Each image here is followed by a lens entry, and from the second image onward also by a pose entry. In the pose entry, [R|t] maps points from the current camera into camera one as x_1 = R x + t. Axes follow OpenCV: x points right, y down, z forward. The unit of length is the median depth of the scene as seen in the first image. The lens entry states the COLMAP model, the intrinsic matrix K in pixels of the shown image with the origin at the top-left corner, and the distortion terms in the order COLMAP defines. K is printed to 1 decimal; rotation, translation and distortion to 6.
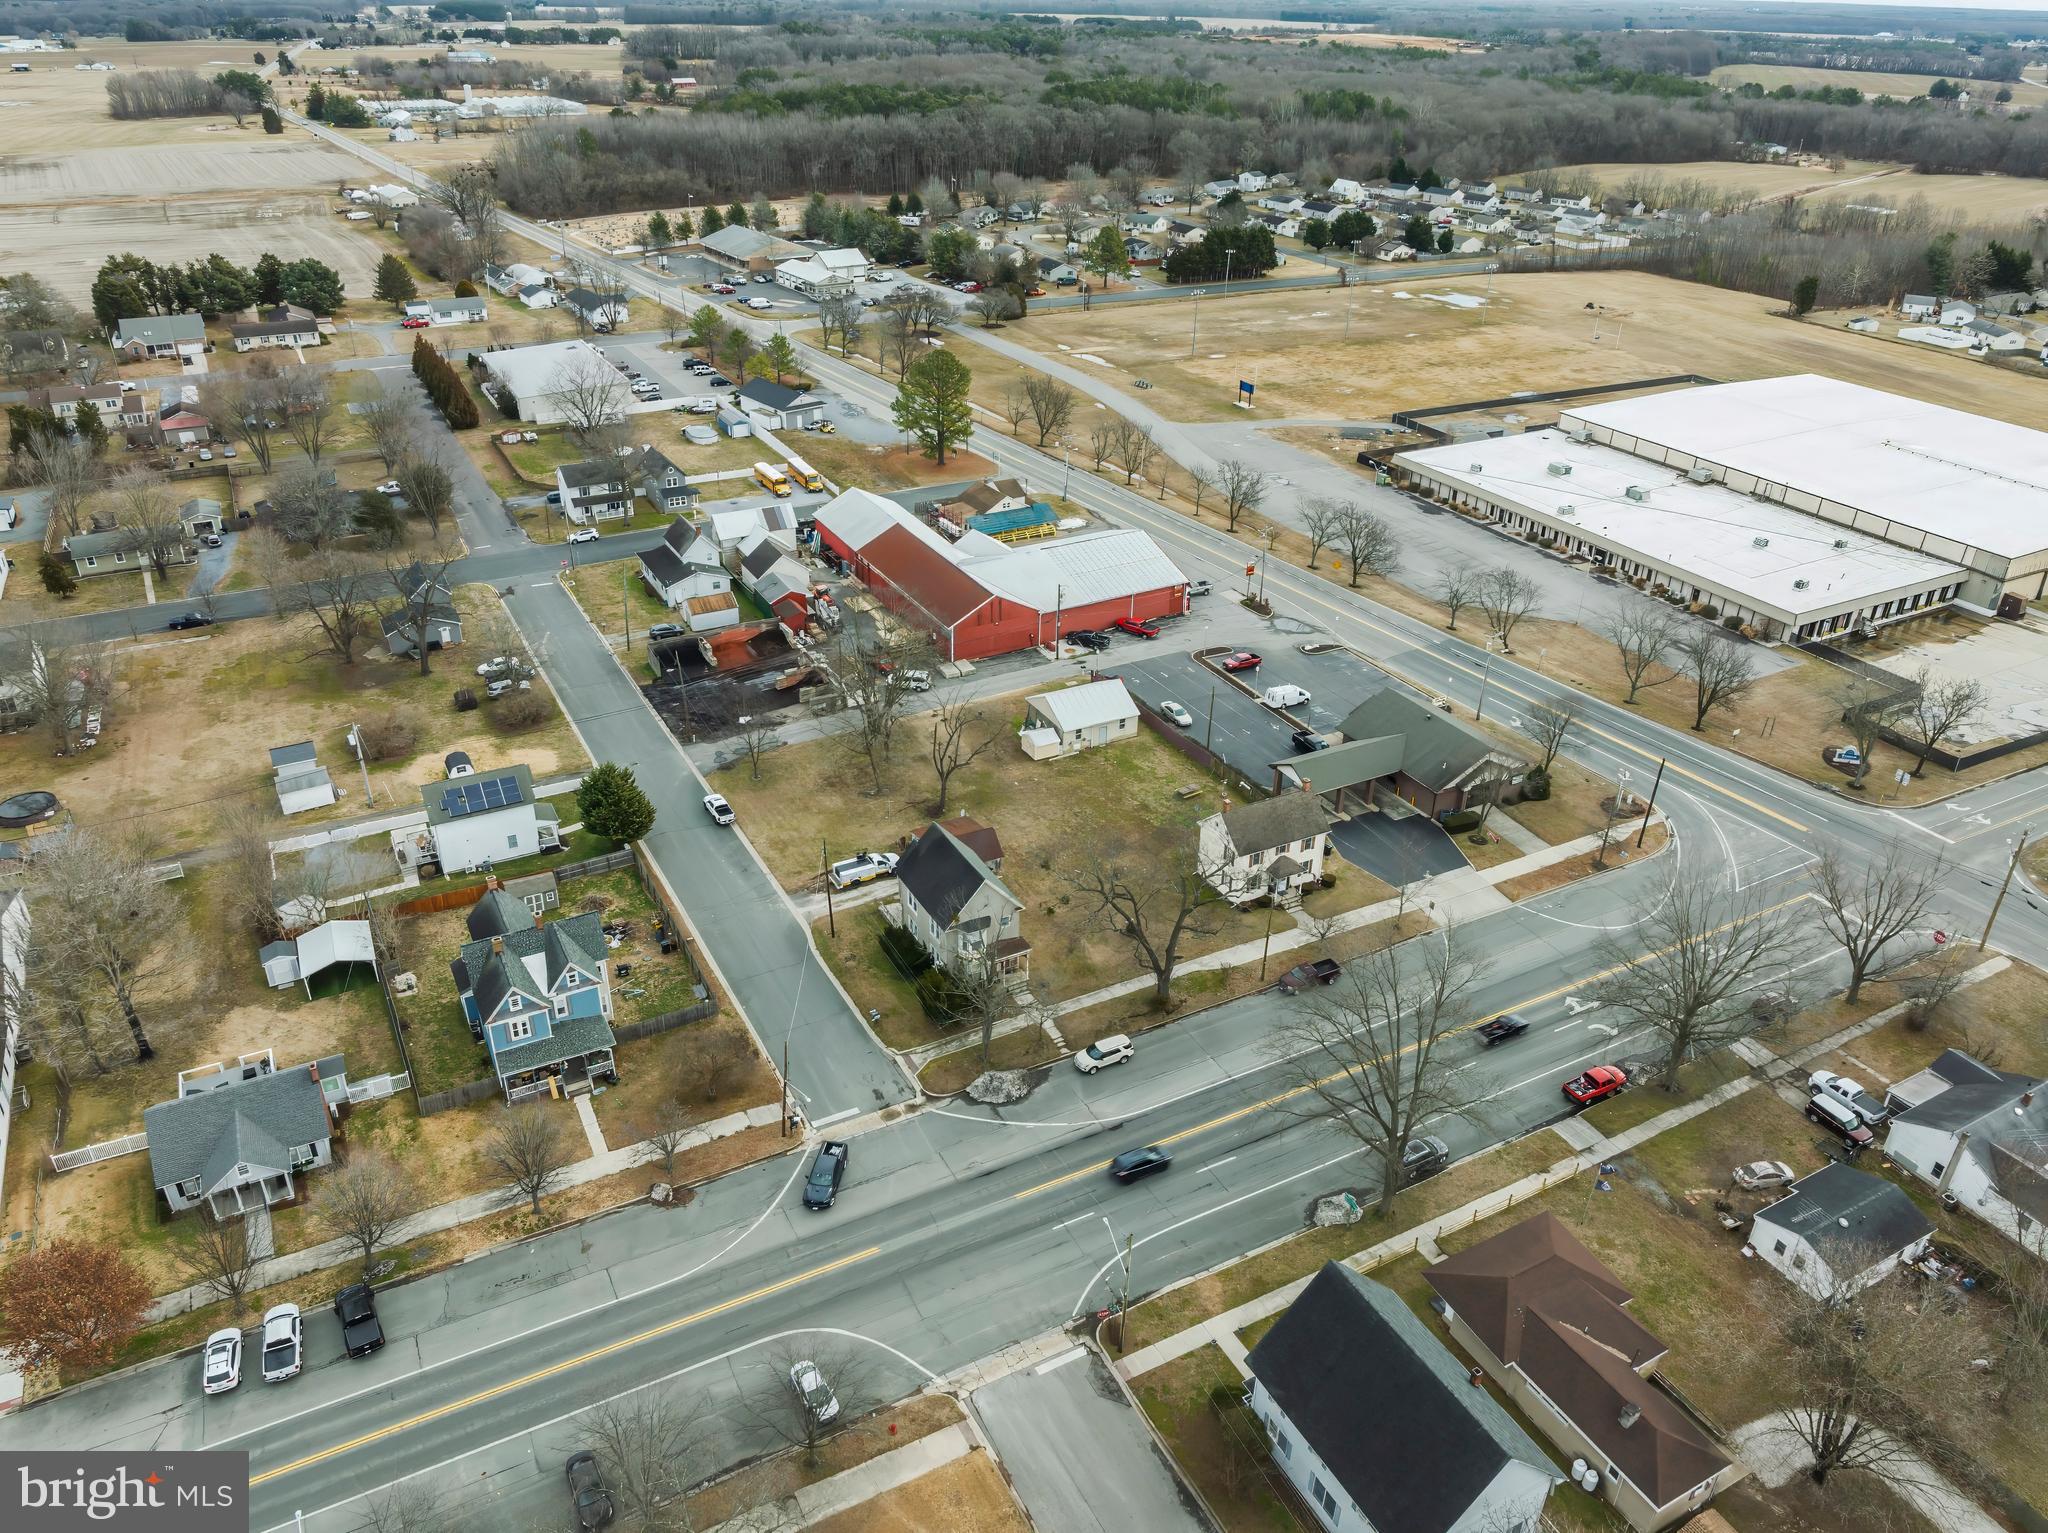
lens RADIAL K [[1442.3, 0, 1026.7], [0, 1442.3, 764.2], [0, 0, 1]] dist [-0.021861, 0.006377]
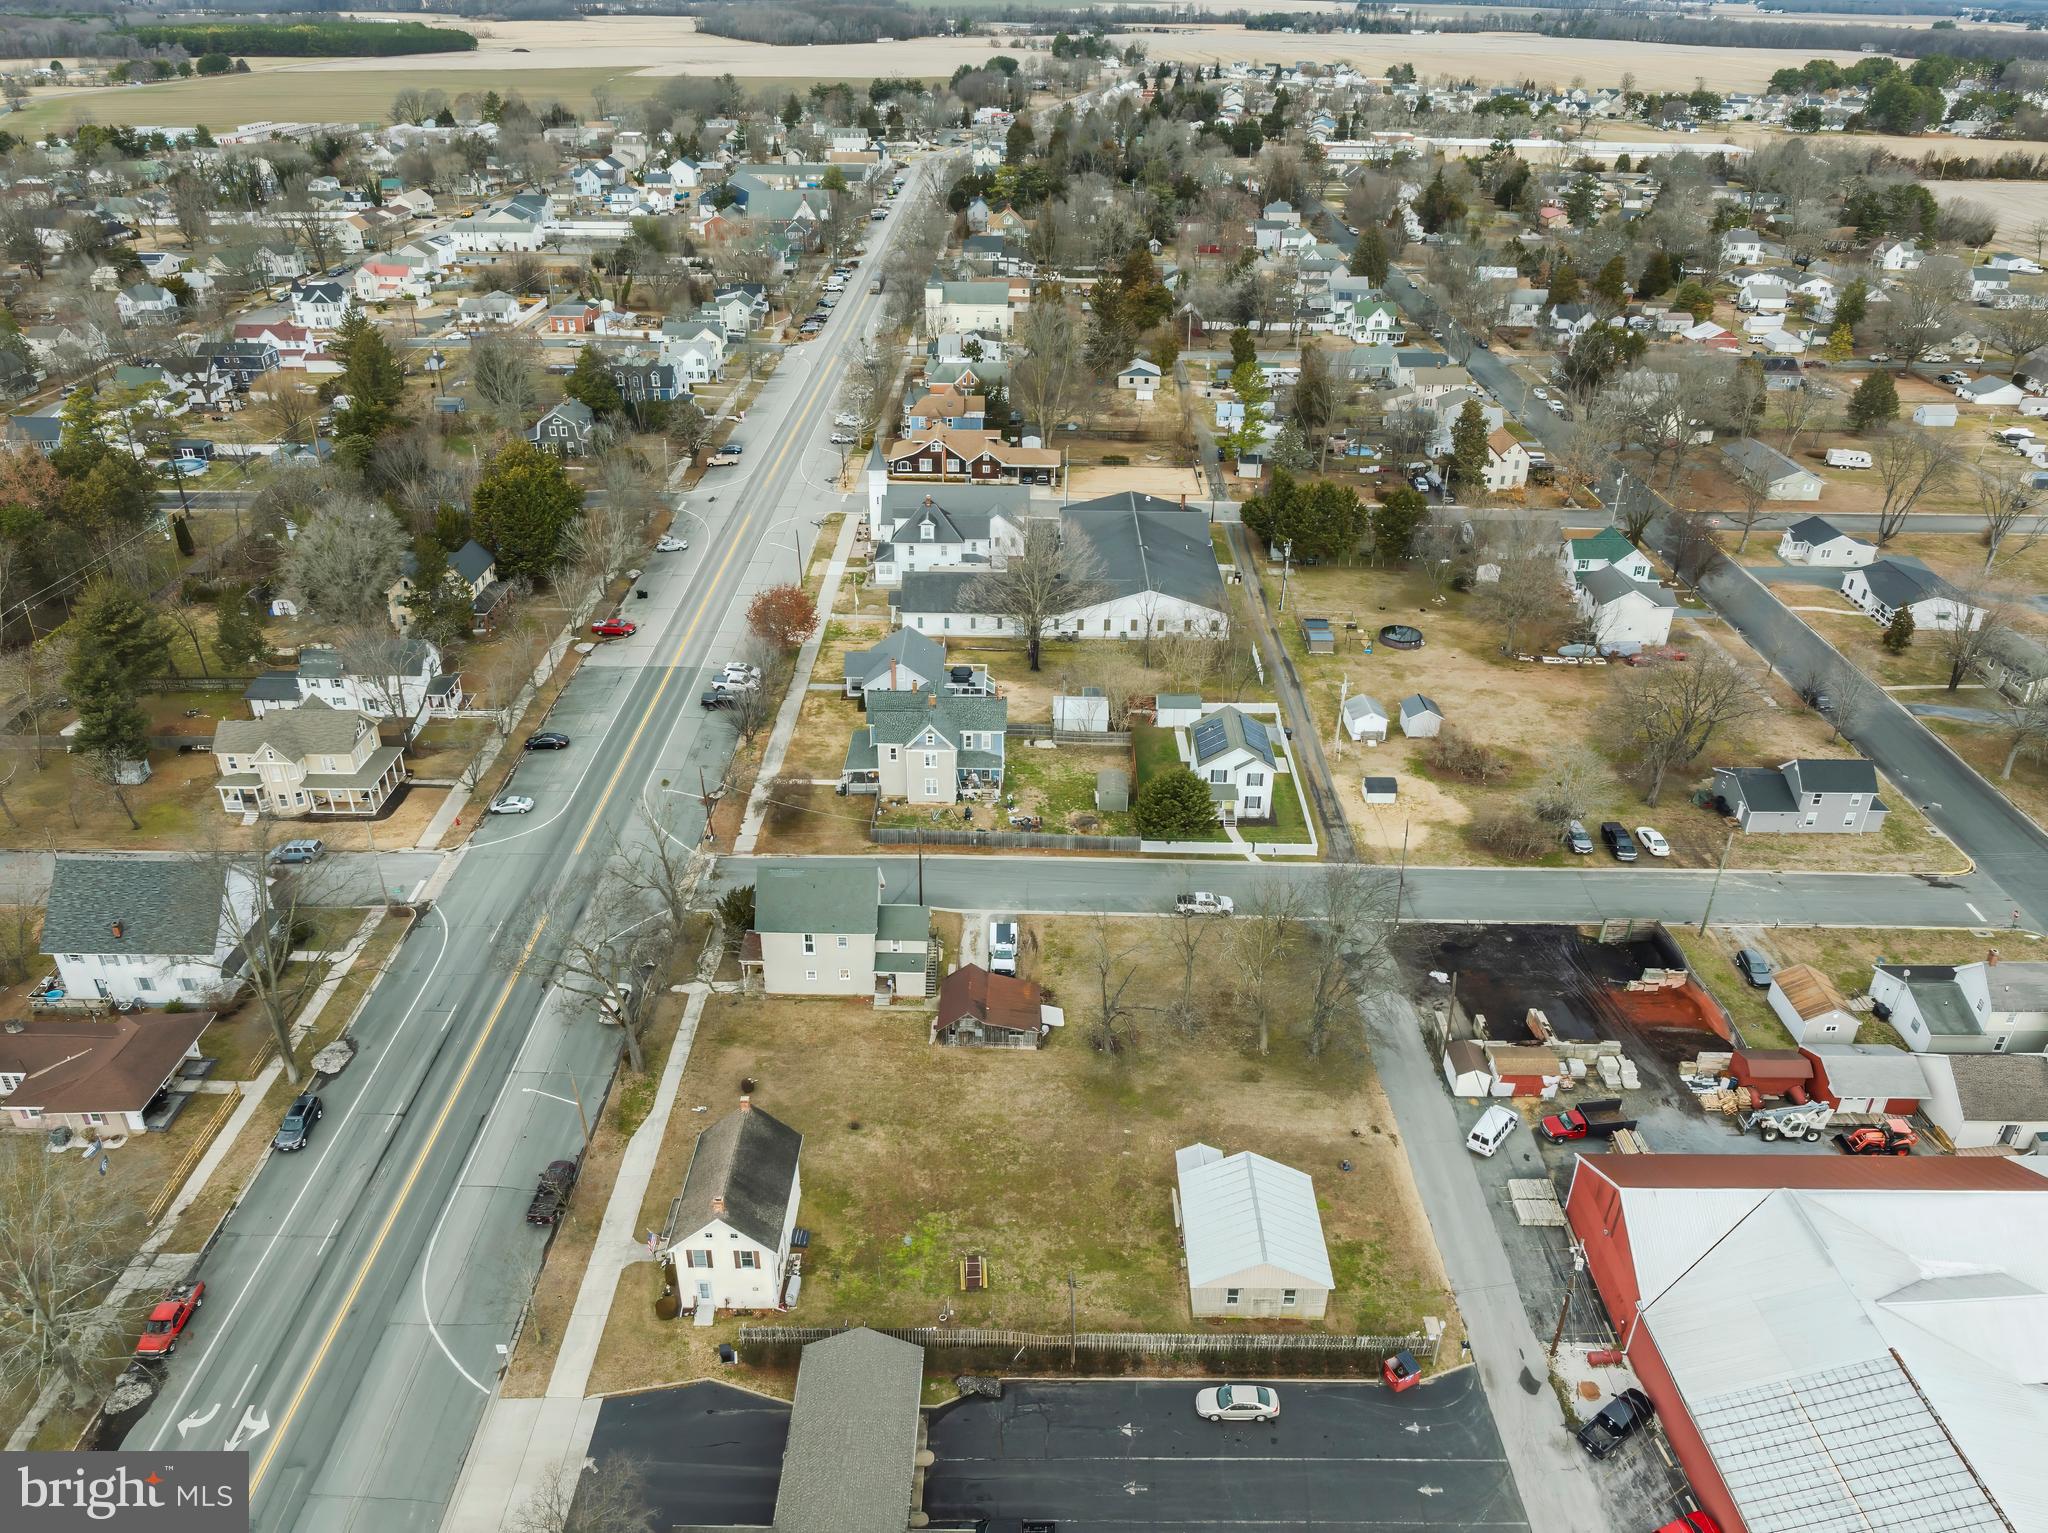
lens RADIAL K [[1442.3, 0, 1026.7], [0, 1442.3, 764.2], [0, 0, 1]] dist [-0.021861, 0.006377]
pose [[-0.478188, 0.408176, -0.777643, 0.374170], [-0.438714, 0.656038, 0.614120, -0.392876], [0.760833, 0.634828, -0.134638, 0.718086]]
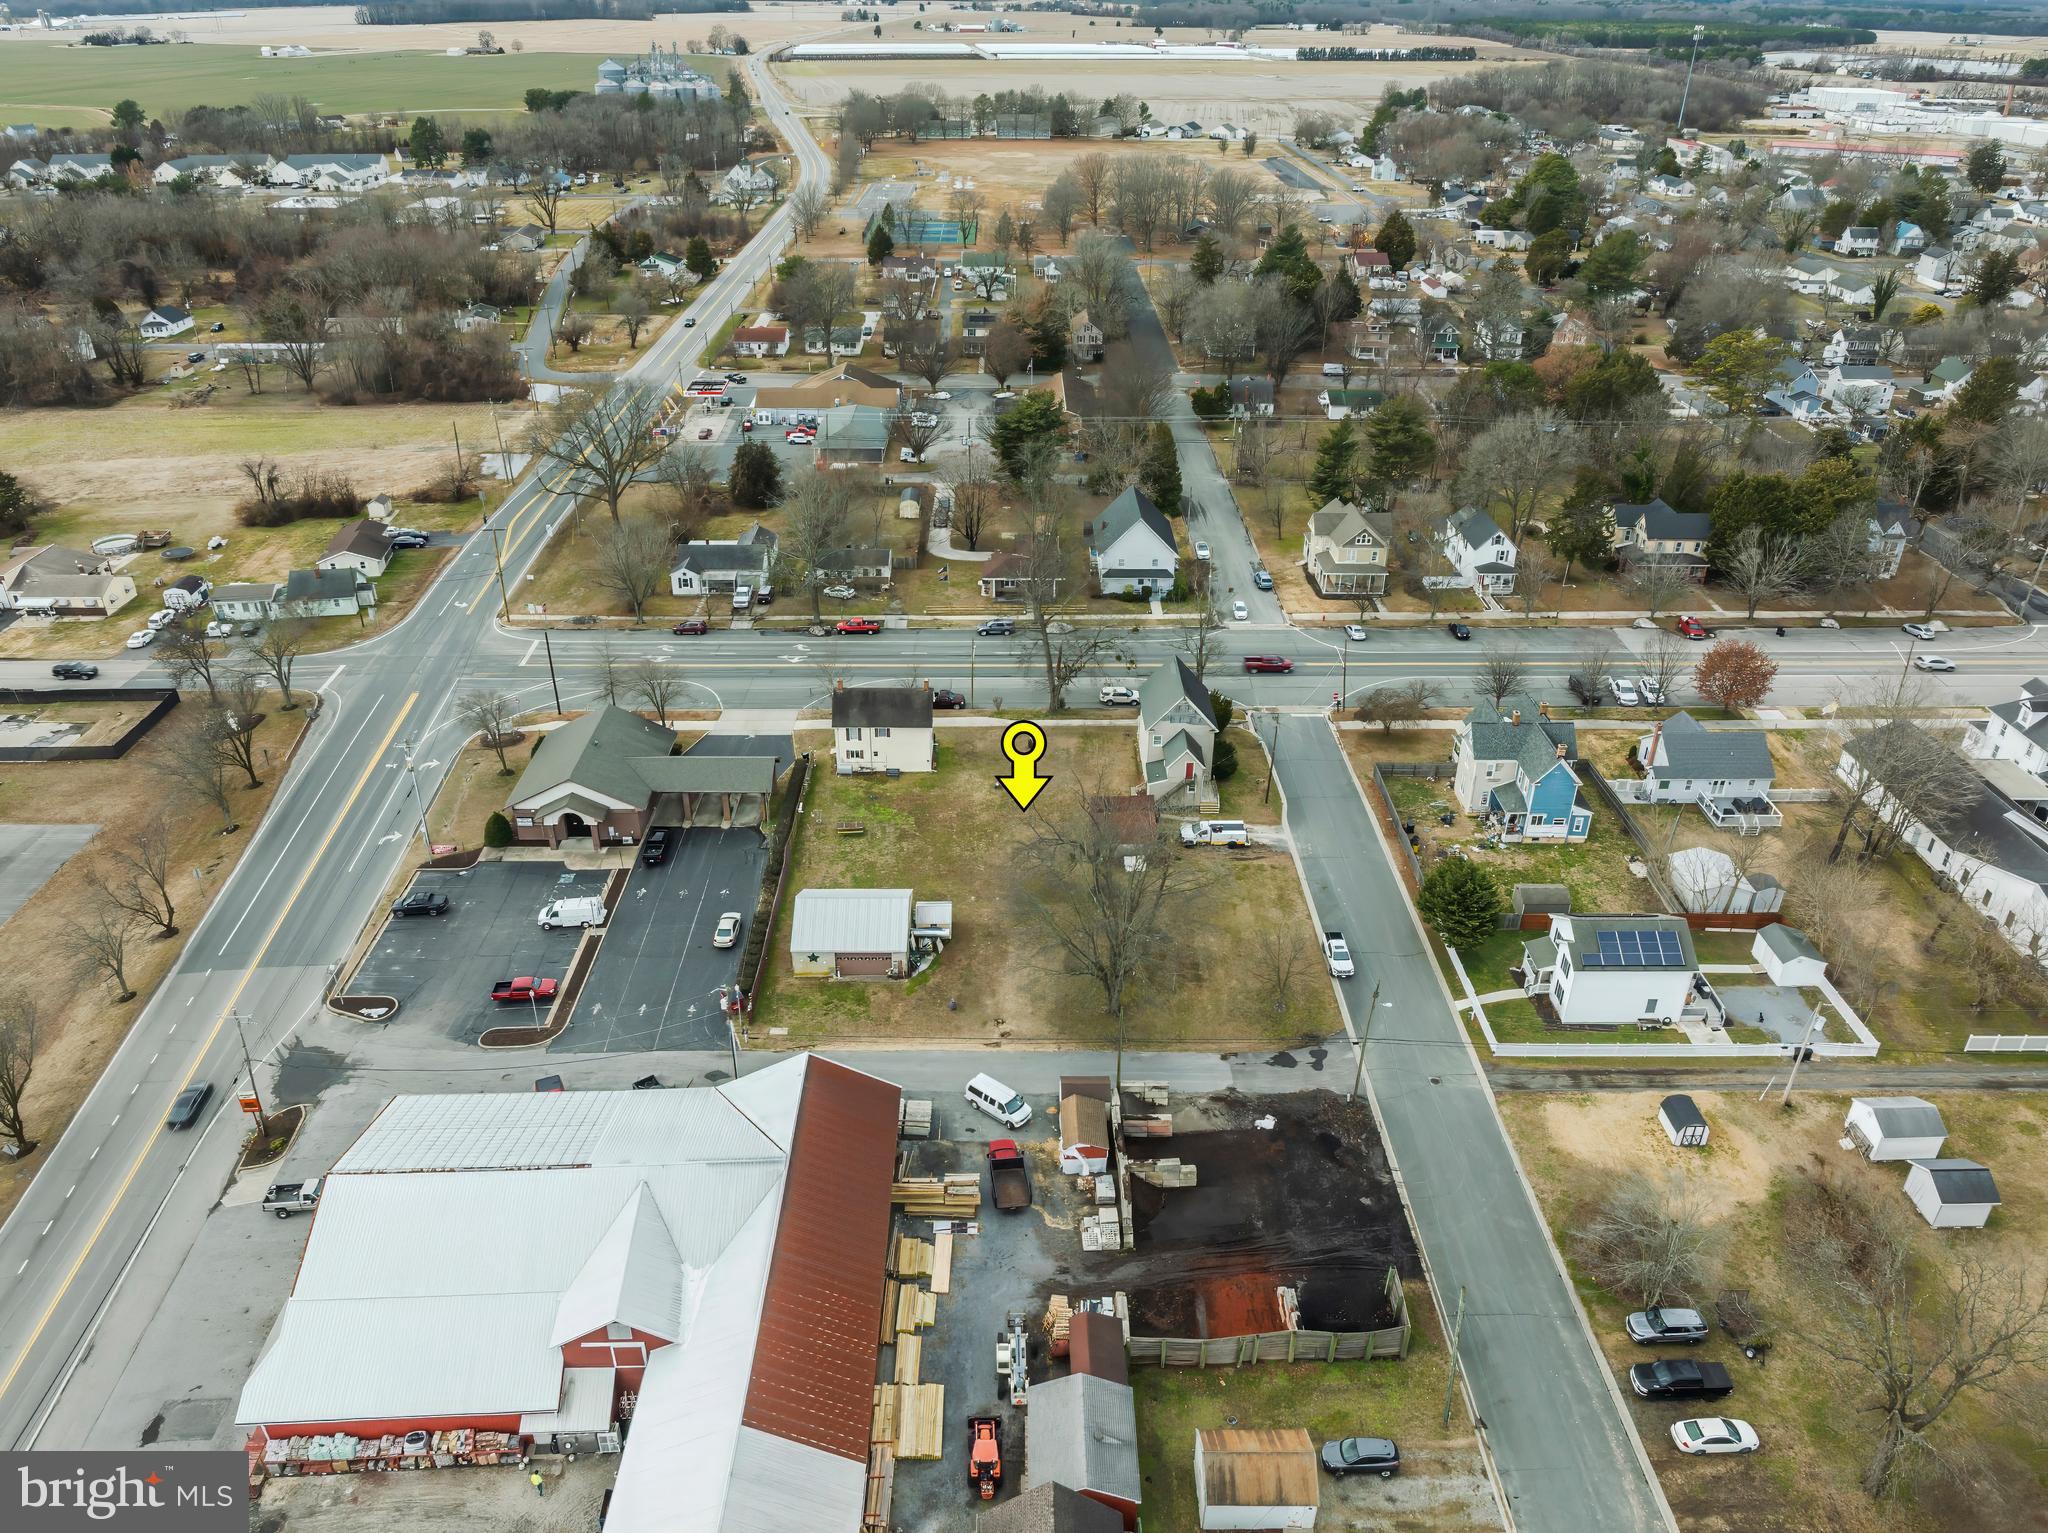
lens RADIAL K [[1442.3, 0, 1026.7], [0, 1442.3, 764.2], [0, 0, 1]] dist [-0.021861, 0.006377]
pose [[-0.886329, -0.244983, 0.392943, -0.261901], [0.202719, 0.557661, 0.804934, -0.553113], [-0.416324, 0.793094, -0.444609, 1.000041]]
